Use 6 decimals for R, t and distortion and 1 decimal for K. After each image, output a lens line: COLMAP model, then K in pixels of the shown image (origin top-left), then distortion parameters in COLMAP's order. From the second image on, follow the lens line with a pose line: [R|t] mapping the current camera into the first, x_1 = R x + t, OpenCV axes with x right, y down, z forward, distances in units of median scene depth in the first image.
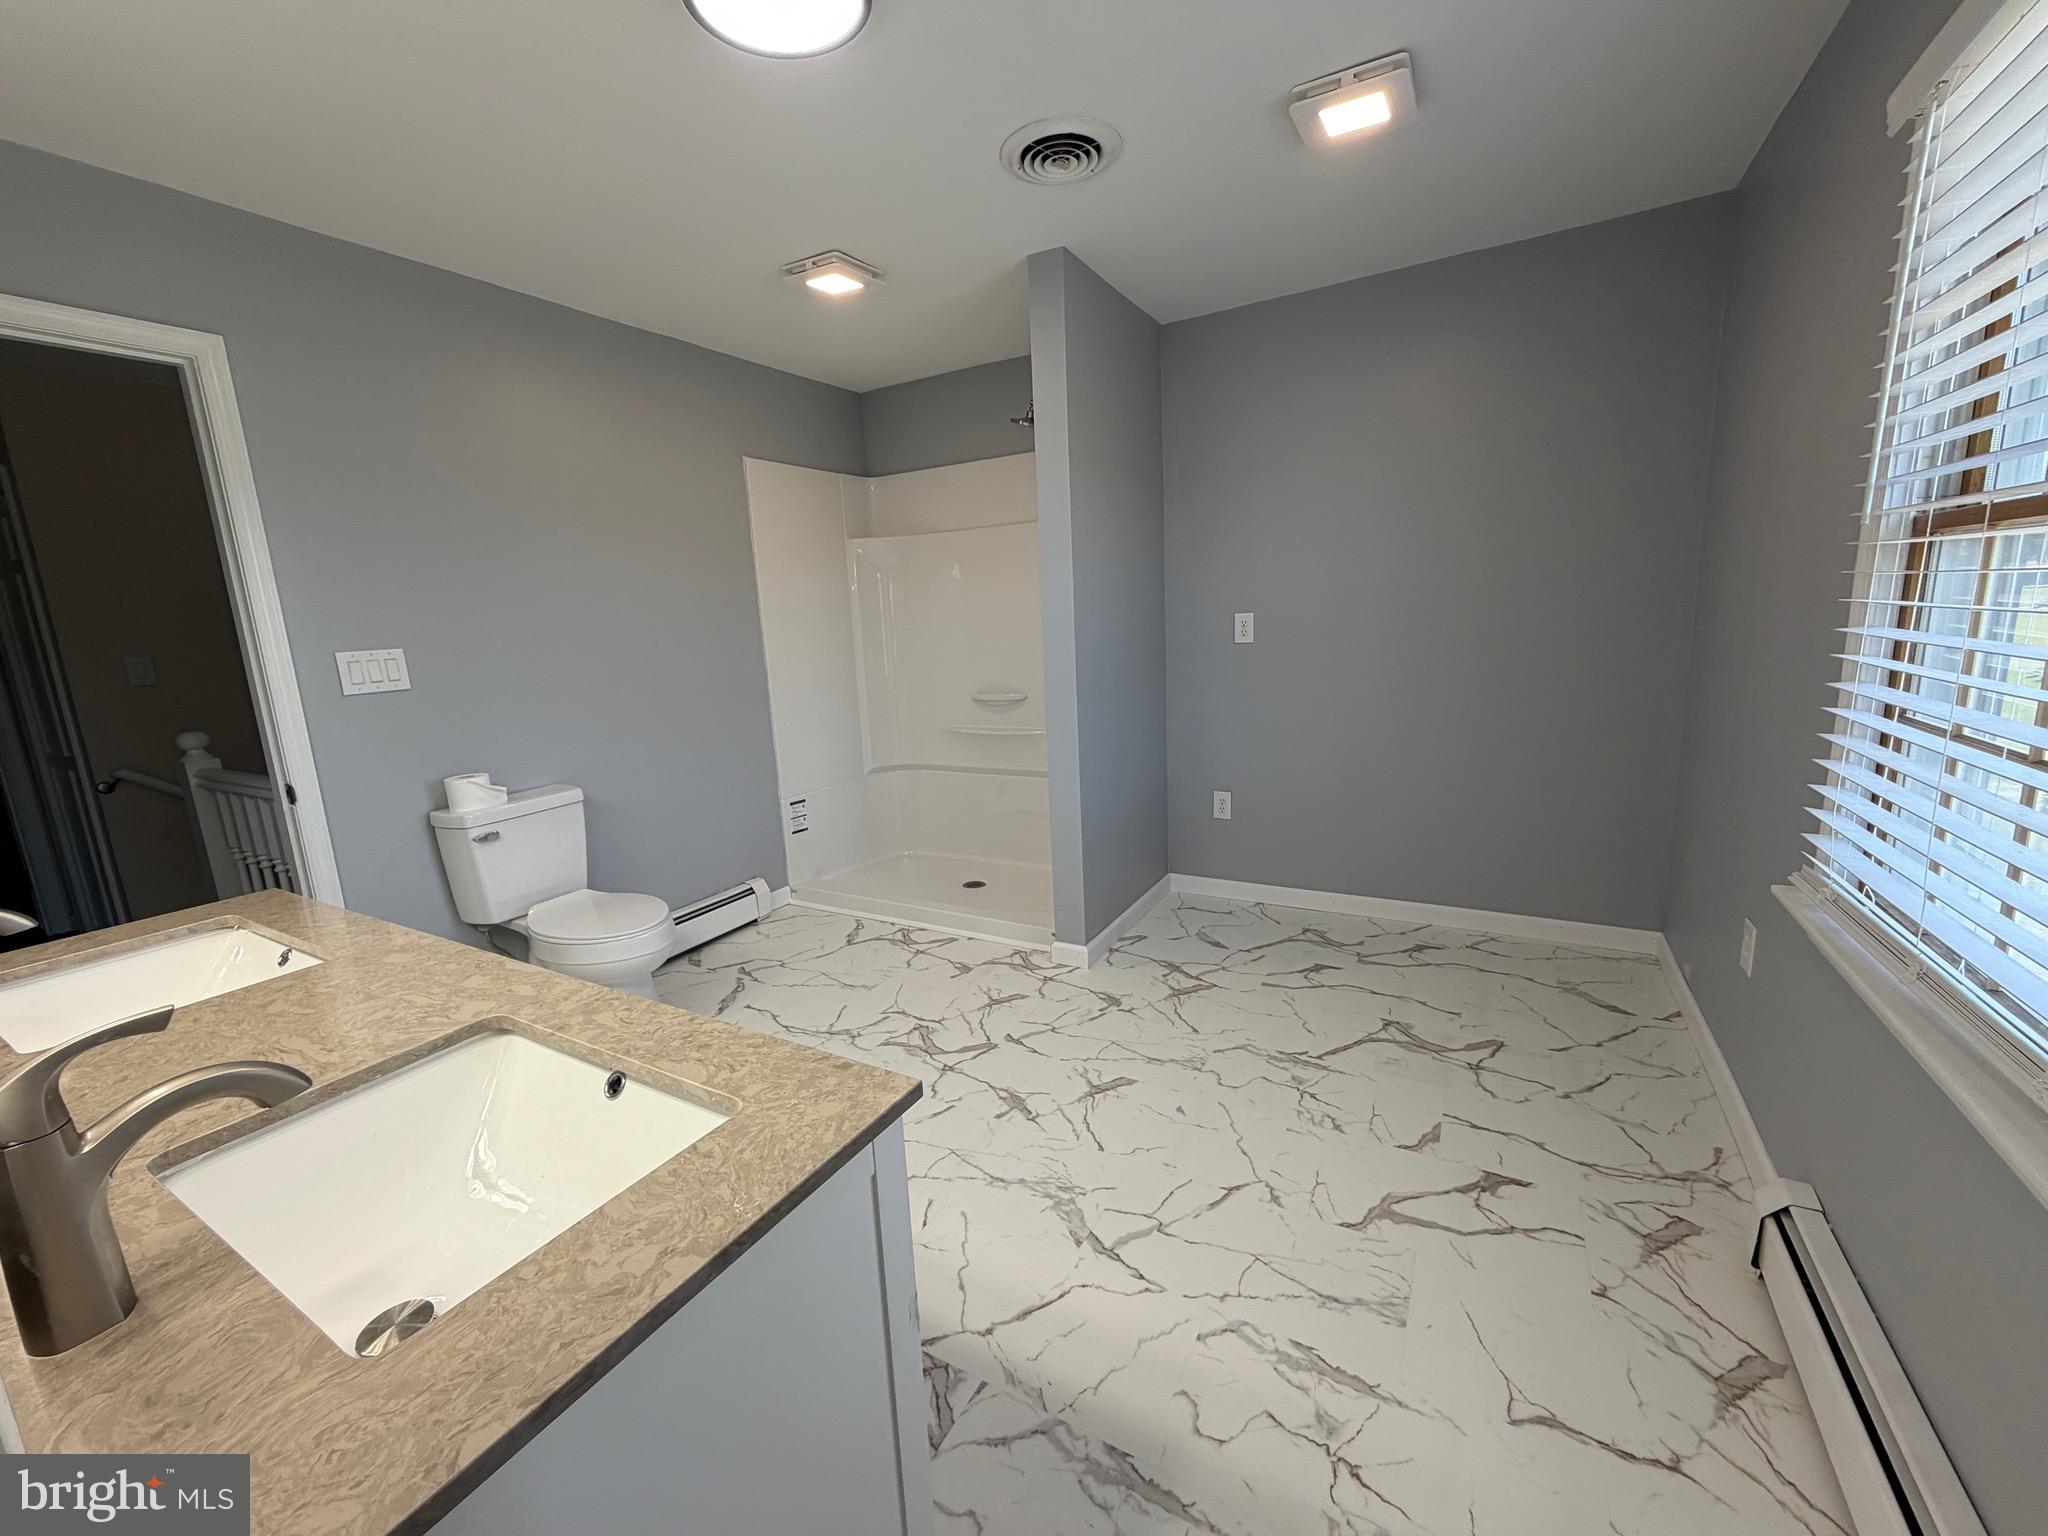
lens RADIAL K [[819.6, 0, 1018.4], [0, 819.6, 774.1], [0, 0, 1]] dist [-0.001834, -0.000208]
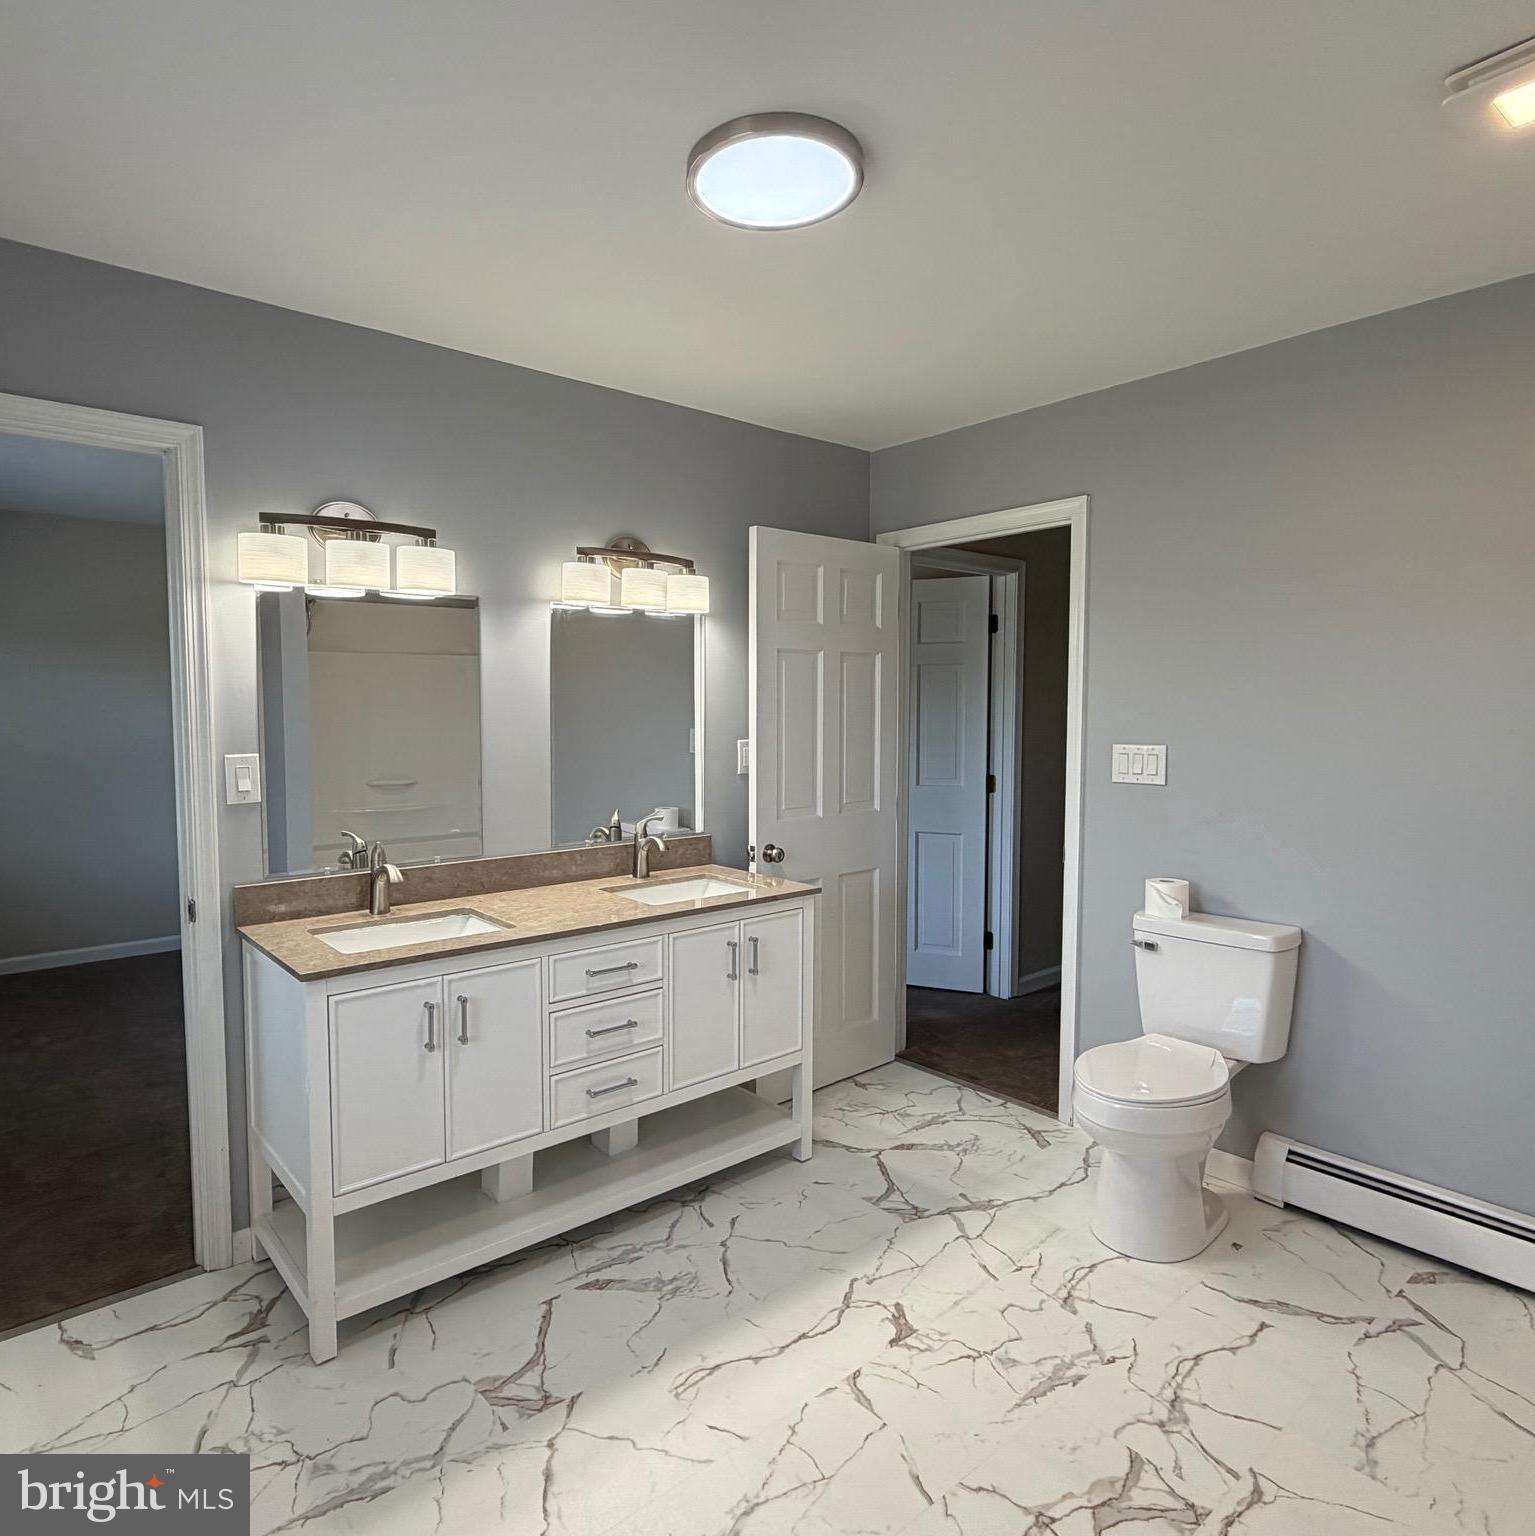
lens RADIAL K [[1078.8, 0, 765.7], [0, 1078.8, 769.9], [0, 0, 1]] dist [0.006172, 0.002949]
pose [[-0.381602, 0.106675, -0.918151, 0.982269], [-0.150828, 0.972818, 0.175714, -0.412368], [0.911938, 0.205535, -0.355139, 1.493622]]
